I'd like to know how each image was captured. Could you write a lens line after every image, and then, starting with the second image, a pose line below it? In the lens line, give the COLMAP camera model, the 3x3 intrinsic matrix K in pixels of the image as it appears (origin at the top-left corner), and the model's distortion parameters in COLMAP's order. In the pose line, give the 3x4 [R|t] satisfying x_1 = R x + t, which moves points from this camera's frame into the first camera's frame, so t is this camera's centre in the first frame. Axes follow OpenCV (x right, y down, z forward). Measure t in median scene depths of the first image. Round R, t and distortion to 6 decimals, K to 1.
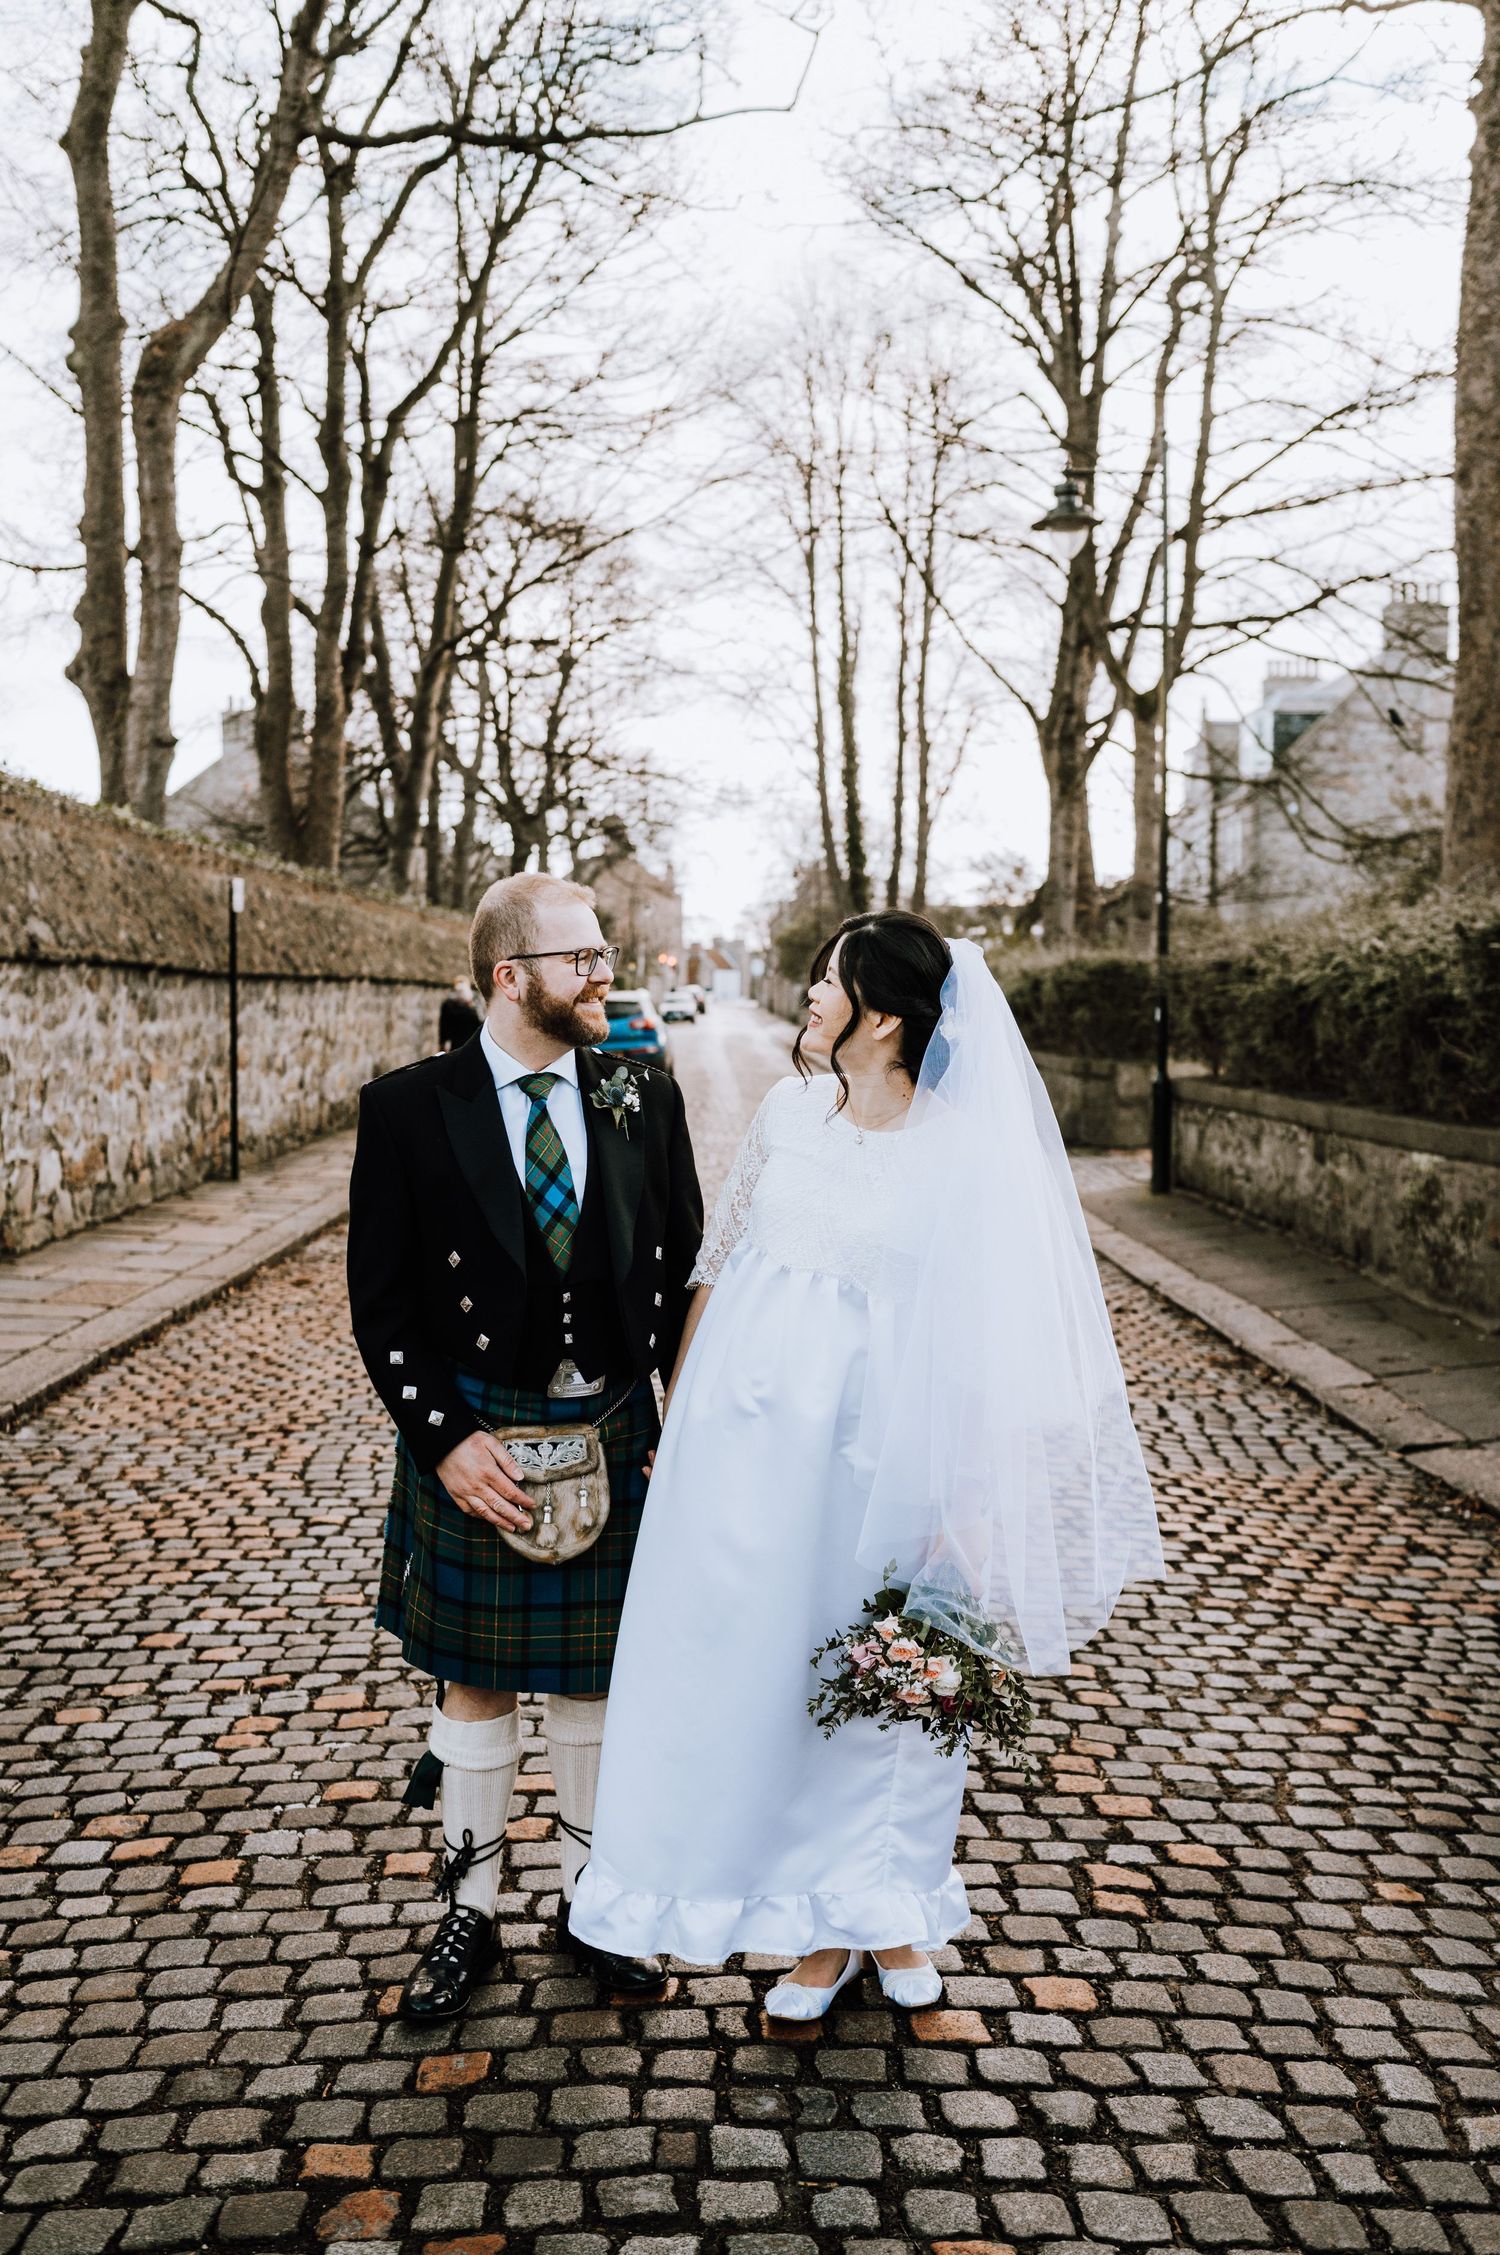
lens RADIAL K [[2274.1, 0, 740.4], [0, 2274.1, 1131.3], [0, 0, 1]] dist [-0.015551, 0.000000]
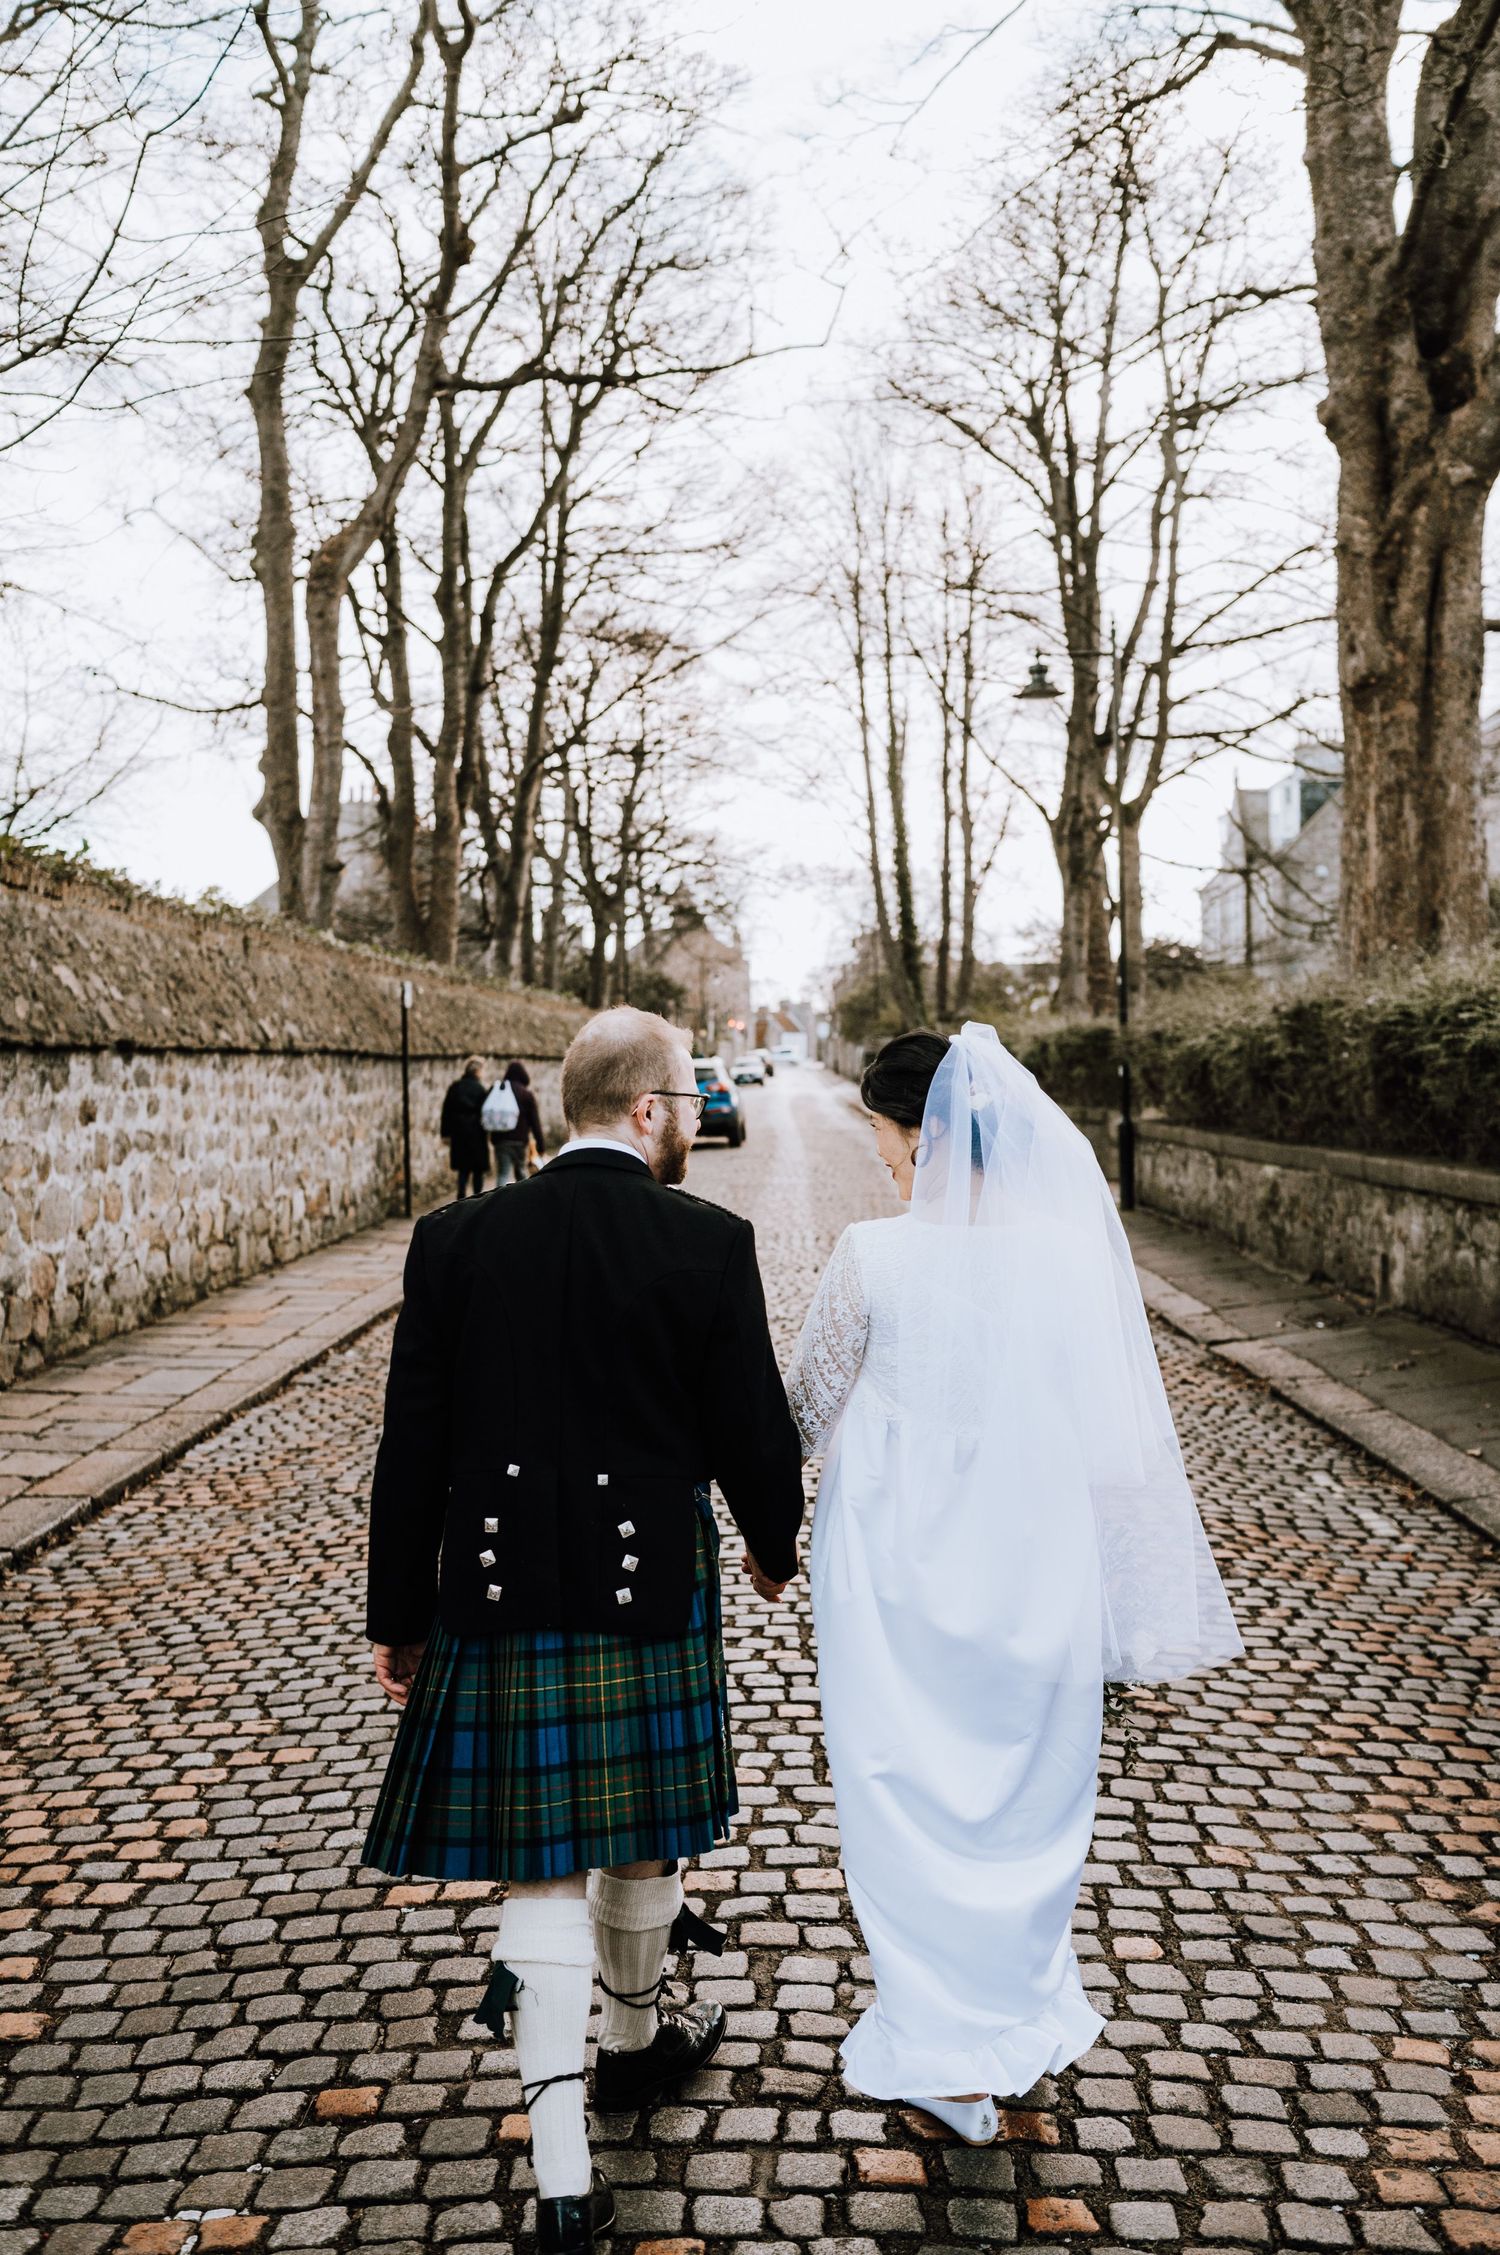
lens RADIAL K [[2274.1, 0, 764.6], [0, 2274.1, 1110.1], [0, 0, 1]] dist [-0.015551, 0.000000]
pose [[0.999550, -0.022276, -0.020075, 0.003375], [0.021542, 0.999118, -0.036056, 0.007255], [0.020861, 0.035608, 0.999148, -0.168522]]
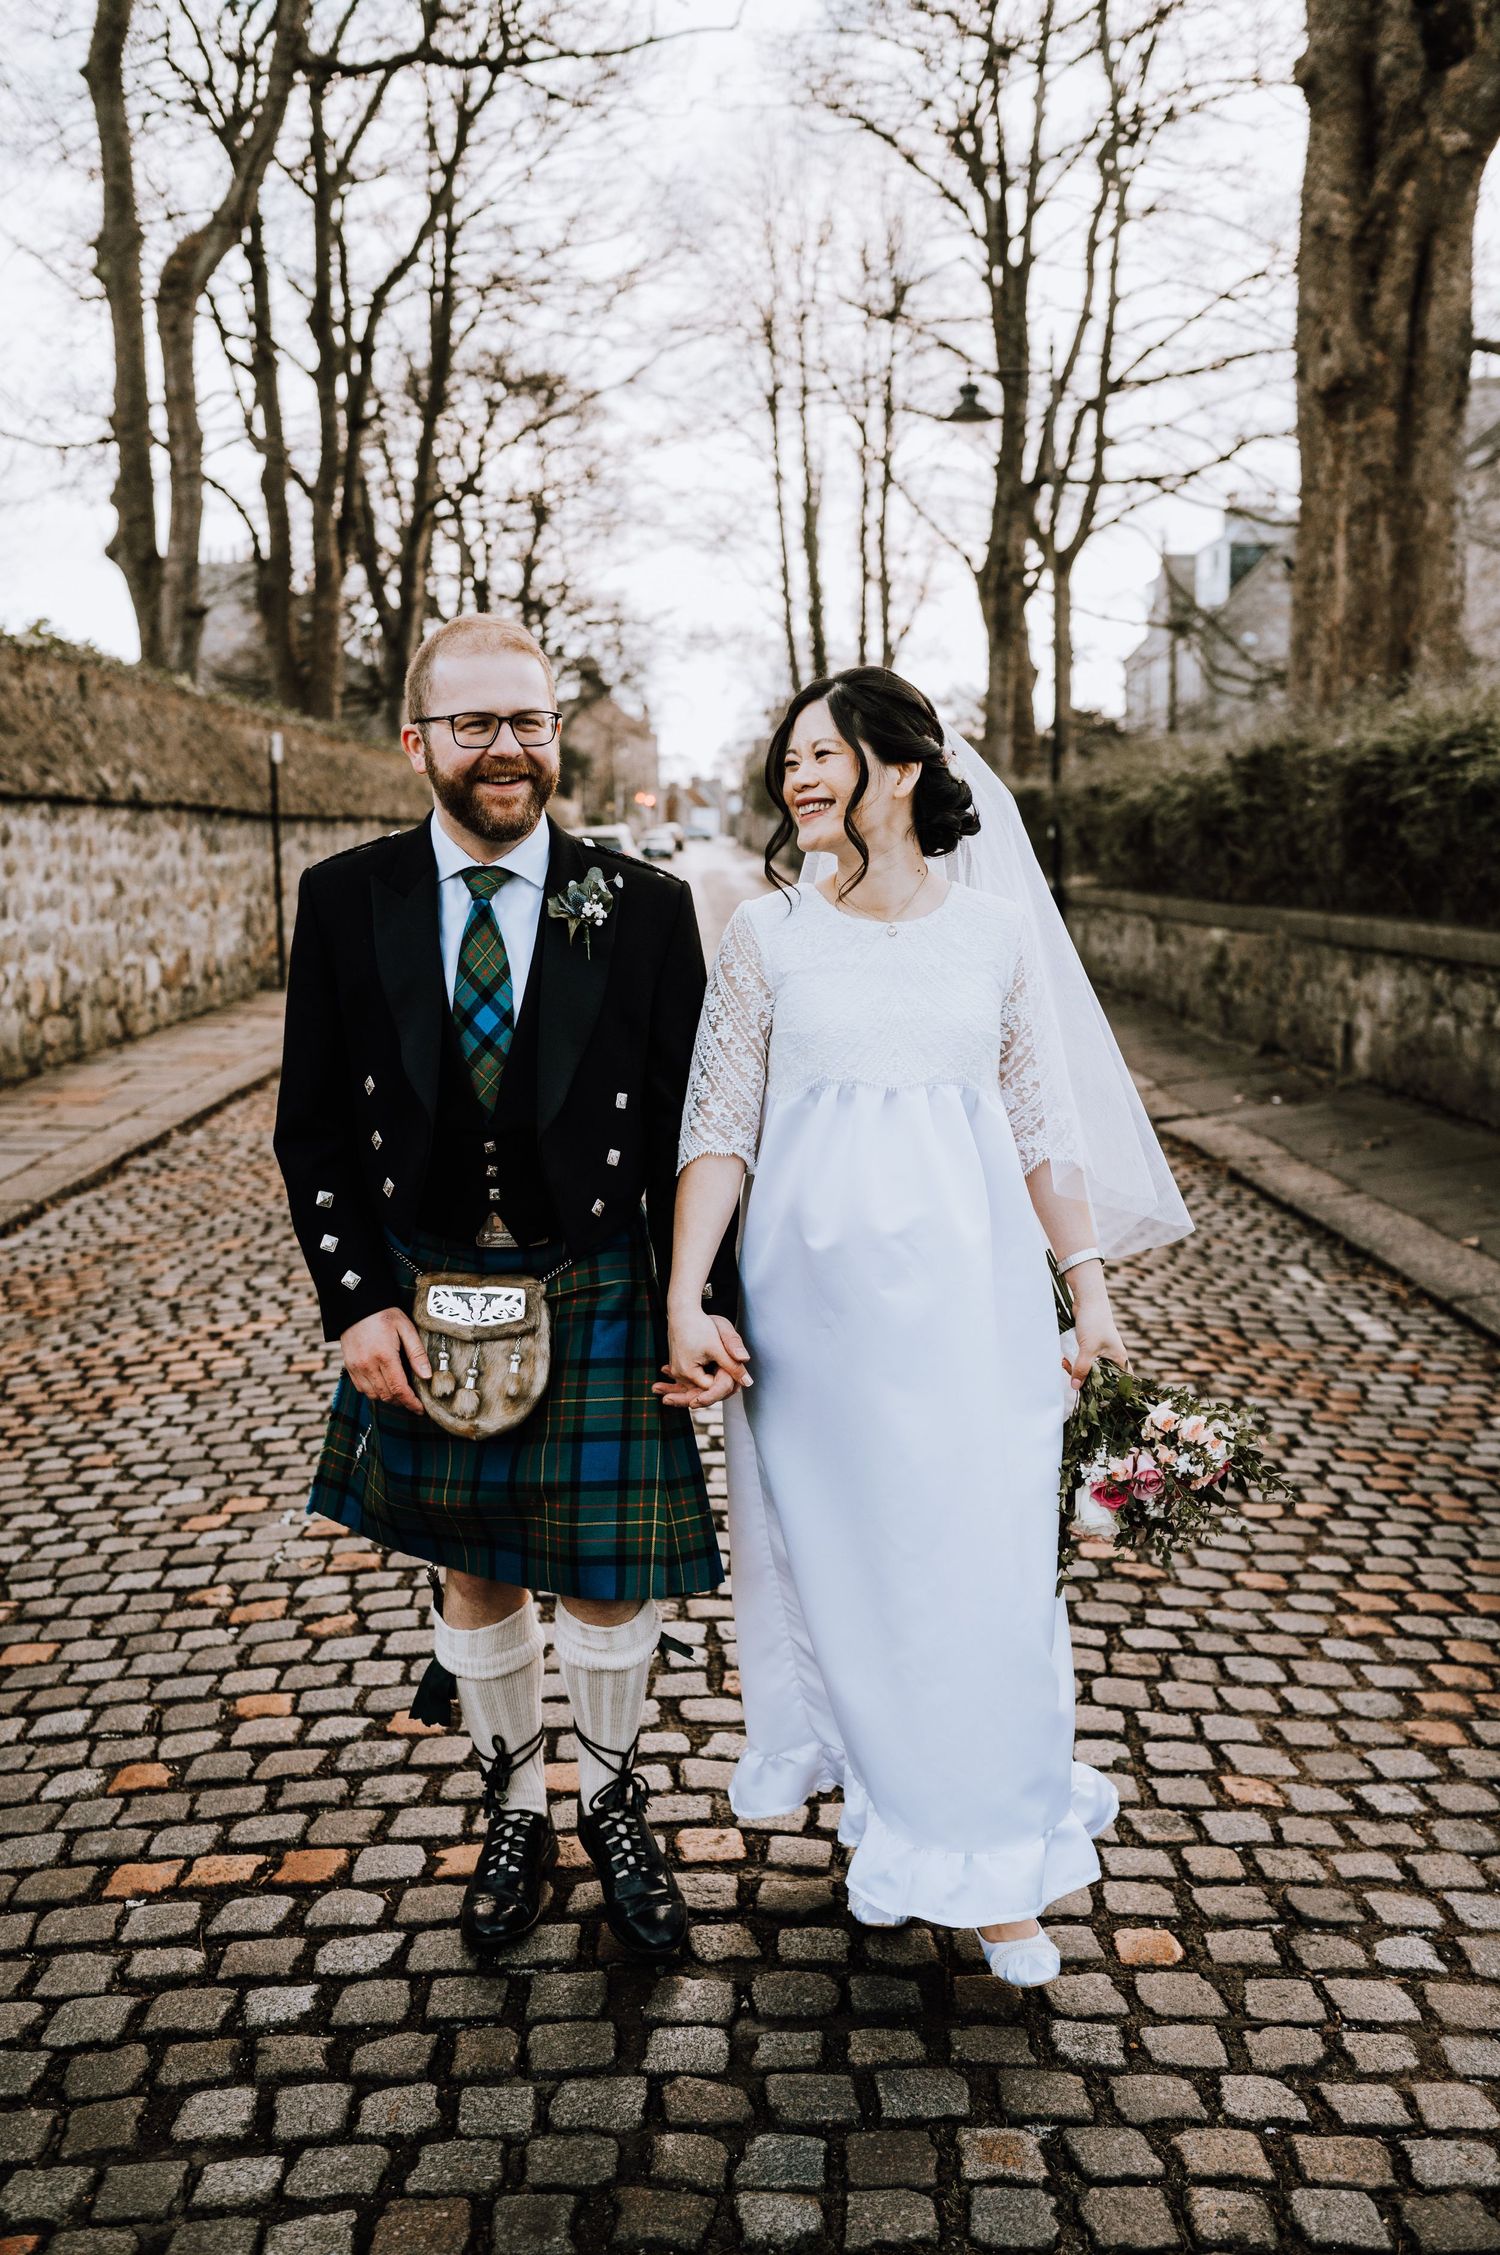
lens RADIAL K [[2274.1, 0, 798.9], [0, 2274.1, 1142.4], [0, 0, 1]] dist [-0.015551, 0.000000]
pose [[0.999216, -0.023988, 0.031497, 0.004618], [0.021573, 0.996958, 0.074897, 0.011012], [-0.033198, -0.074158, 0.996694, -0.120534]]
